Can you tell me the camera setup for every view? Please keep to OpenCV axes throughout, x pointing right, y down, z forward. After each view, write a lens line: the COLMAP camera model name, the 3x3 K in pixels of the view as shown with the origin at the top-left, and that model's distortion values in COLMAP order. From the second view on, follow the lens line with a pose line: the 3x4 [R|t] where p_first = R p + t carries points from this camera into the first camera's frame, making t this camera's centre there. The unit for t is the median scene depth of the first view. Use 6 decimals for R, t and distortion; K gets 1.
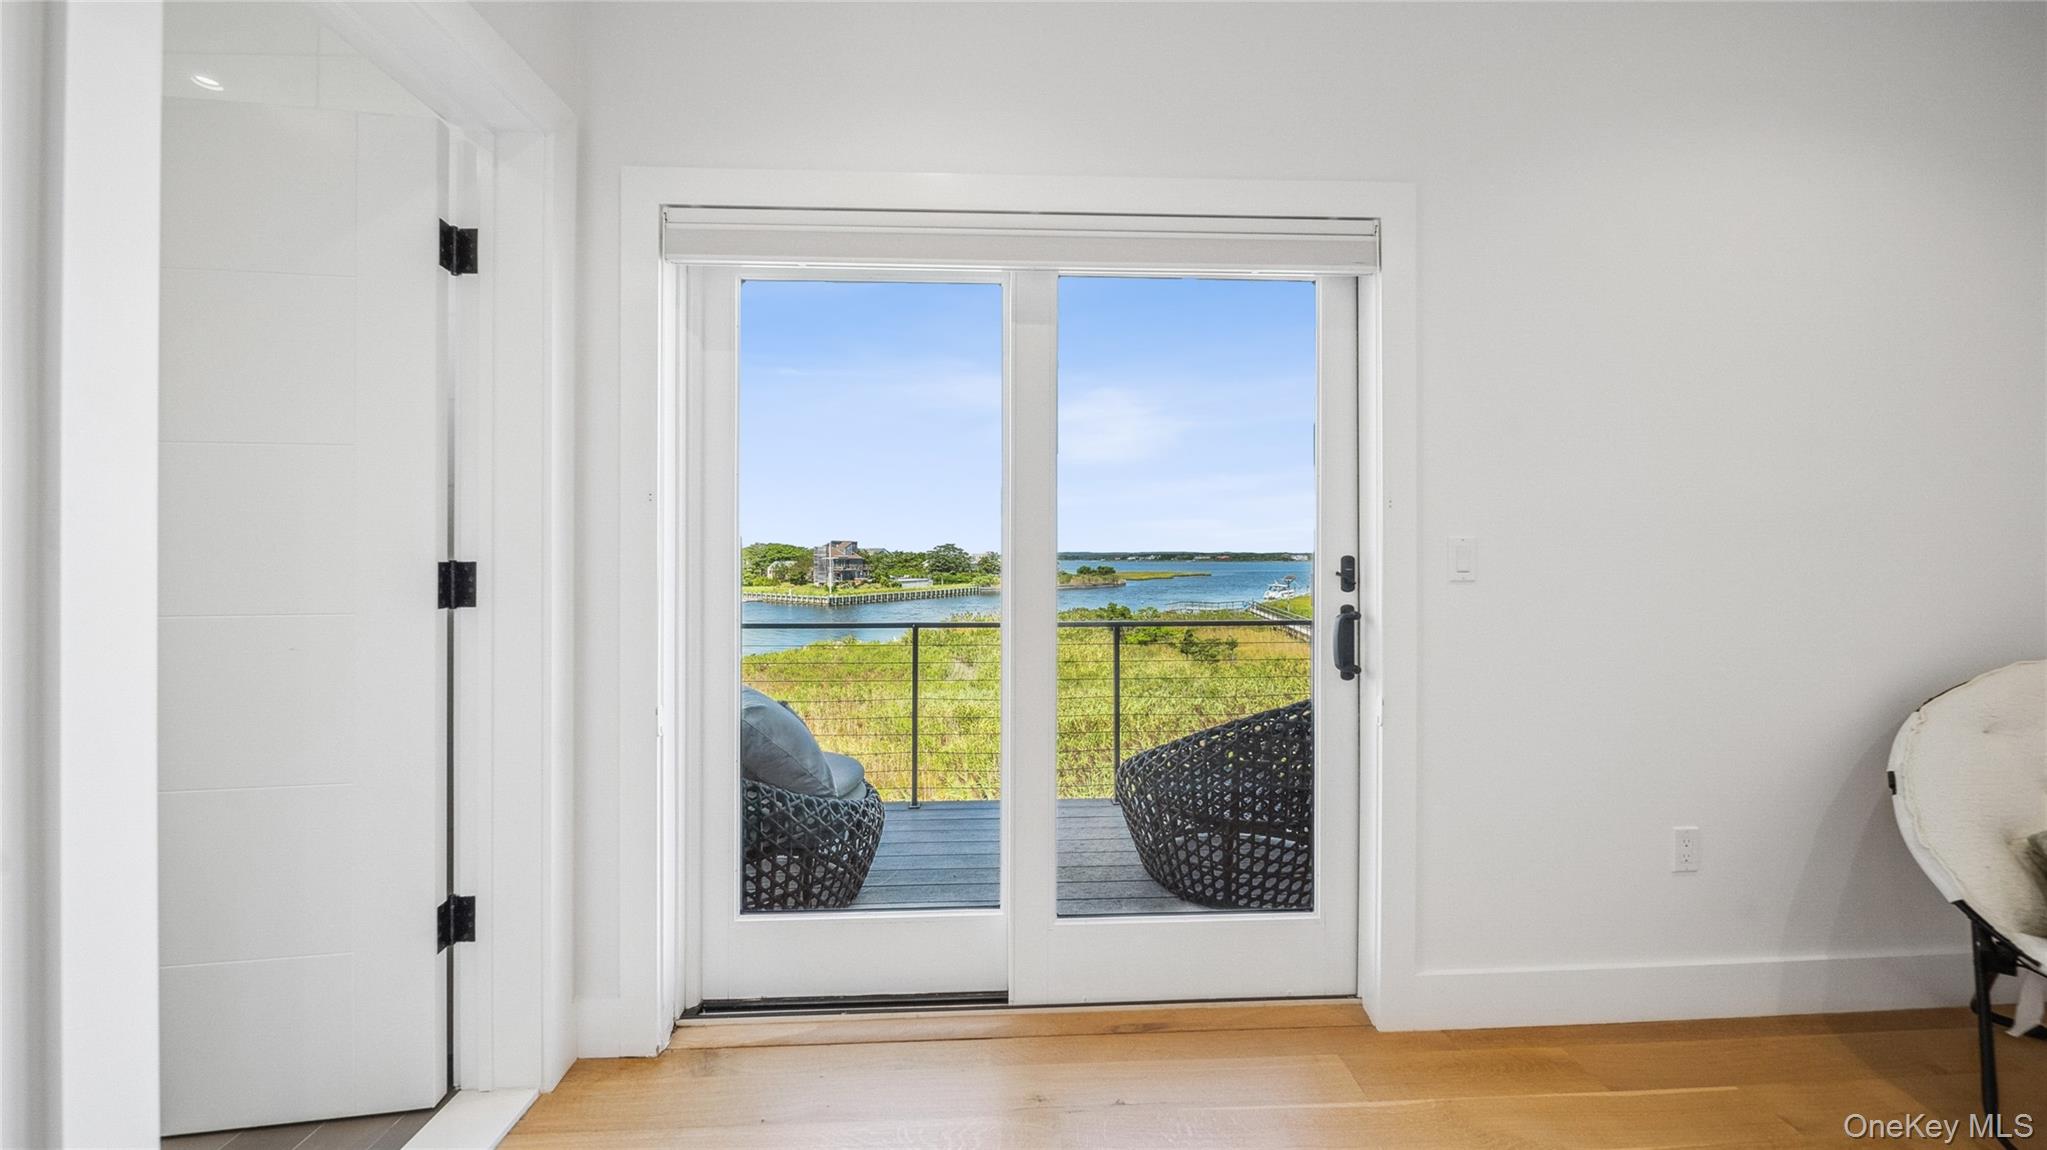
lens RADIAL K [[725.0, 0, 1022.1], [0, 725.0, 567.9], [0, 0, 1]] dist [-0.000529, -0.000204]
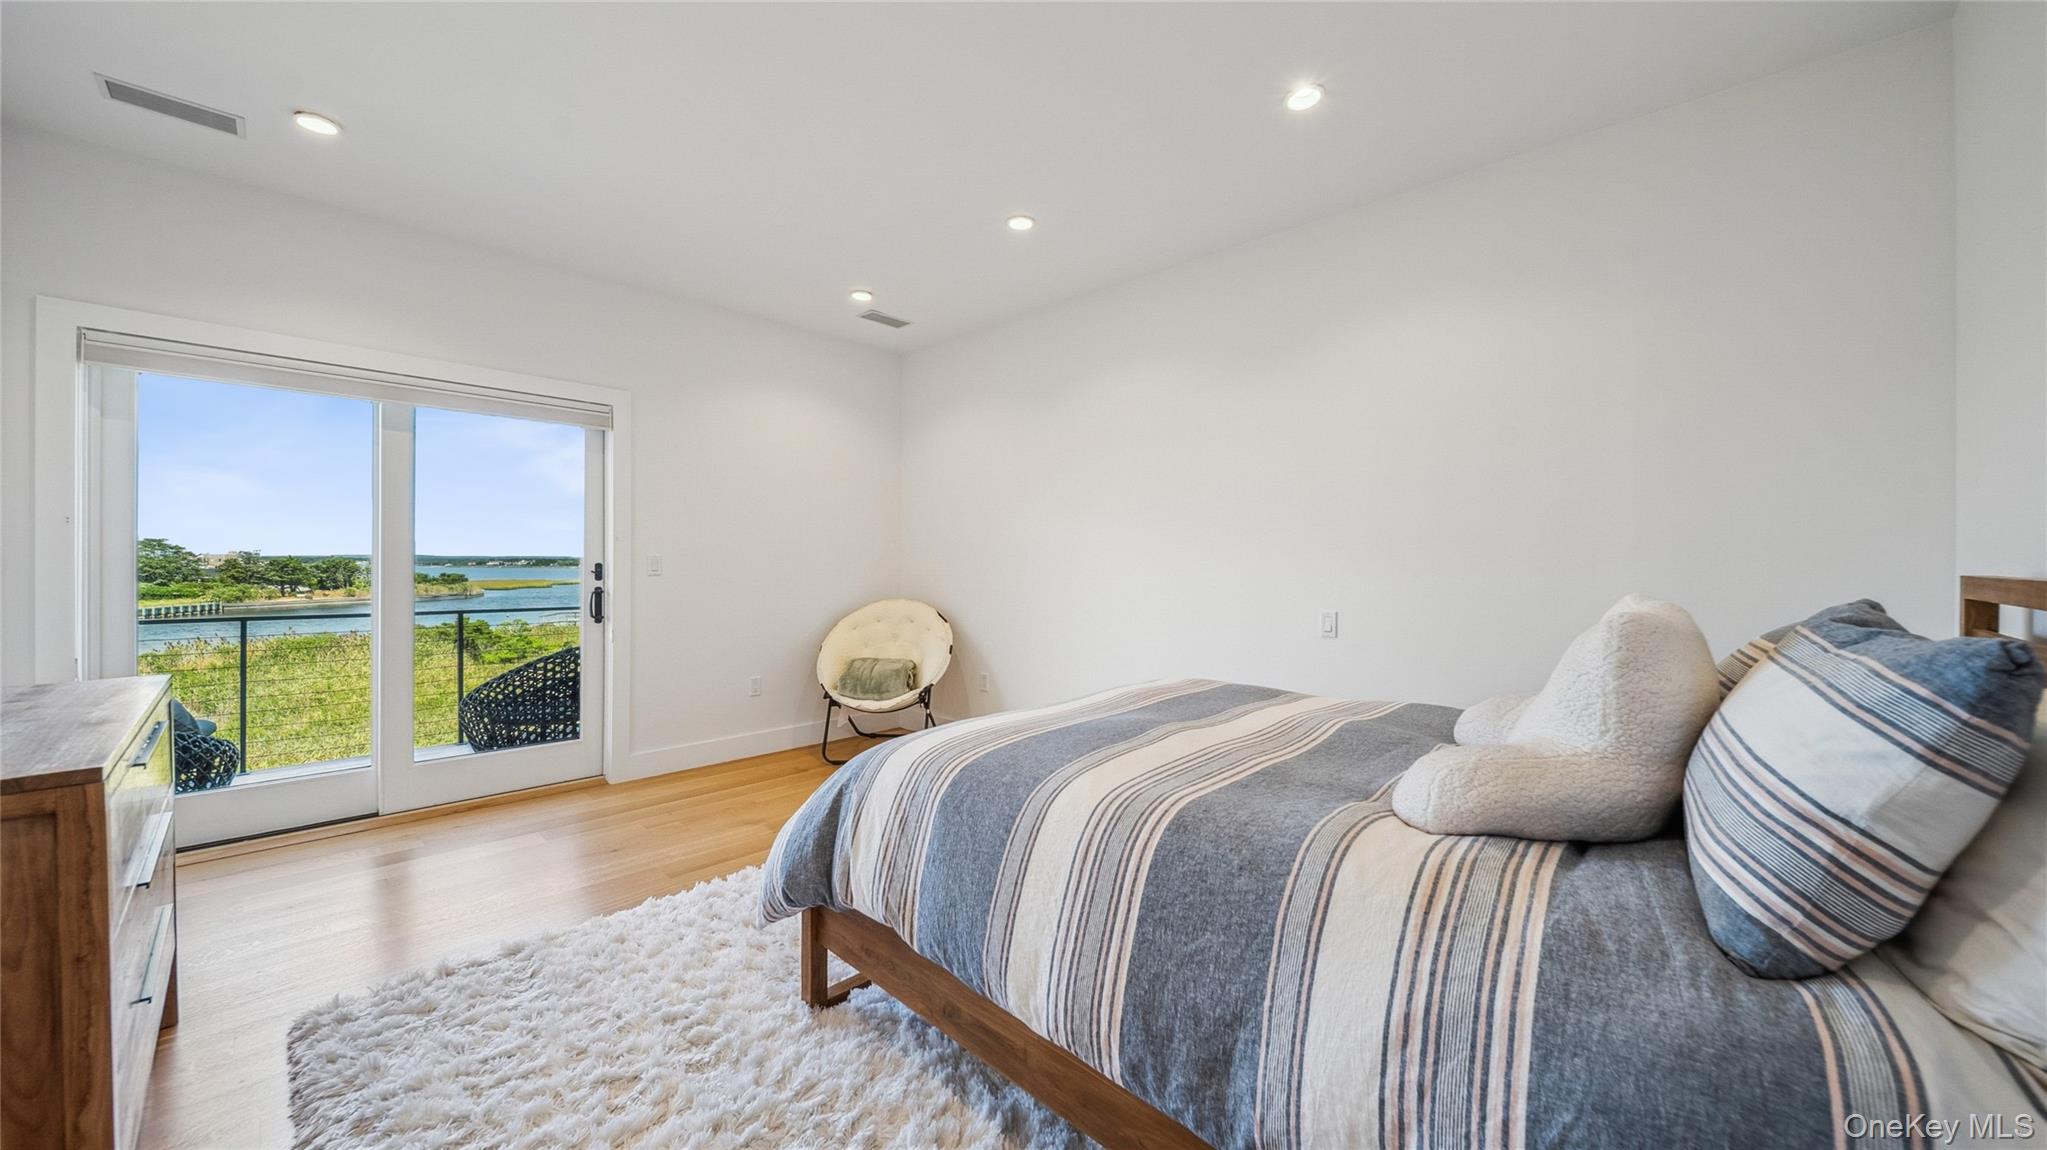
lens RADIAL K [[725.0, 0, 1022.1], [0, 725.0, 567.9], [0, 0, 1]] dist [-0.000529, -0.000204]
pose [[0.710554, 0.004413, 0.703629, -0.136632], [0.002092, 0.999963, -0.008383, 0.016026], [-0.703639, 0.007429, 0.710519, -1.236803]]
